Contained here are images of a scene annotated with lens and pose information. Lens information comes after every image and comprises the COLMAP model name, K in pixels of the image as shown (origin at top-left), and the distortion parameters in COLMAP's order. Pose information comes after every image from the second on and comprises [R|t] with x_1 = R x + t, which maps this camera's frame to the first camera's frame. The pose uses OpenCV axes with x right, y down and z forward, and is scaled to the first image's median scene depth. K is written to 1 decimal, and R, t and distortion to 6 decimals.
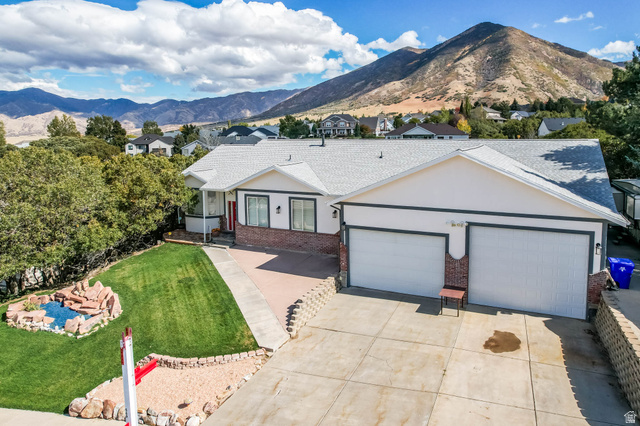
lens RADIAL K [[430.8, 0, 348.6], [0, 430.8, 164.8], [0, 0, 1]] dist [-0.048353, 0.031383]
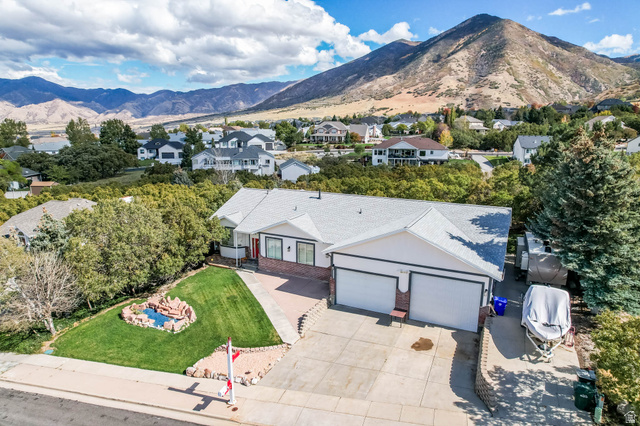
lens RADIAL K [[418.8, 0, 321.9], [0, 418.8, 214.0], [0, 0, 1]] dist [-0.044593, 0.023994]
pose [[0.999028, 0.019778, -0.039384, 0.003469], [-0.013997, 0.989770, 0.141985, -0.206875], [0.041790, -0.141295, 0.989085, -0.370994]]
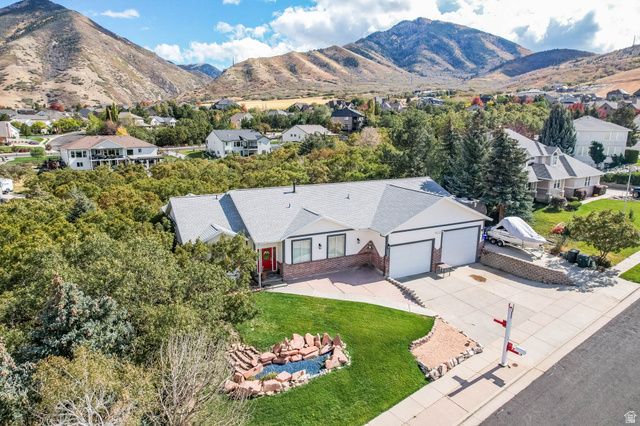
lens RADIAL K [[418.8, 0, 321.9], [0, 418.8, 214.0], [0, 0, 1]] dist [-0.044593, 0.023994]
pose [[0.608988, -0.152503, 0.778381, -1.117320], [0.043641, 0.986298, 0.159095, -0.197629], [-0.791978, -0.062918, 0.607299, 0.185500]]
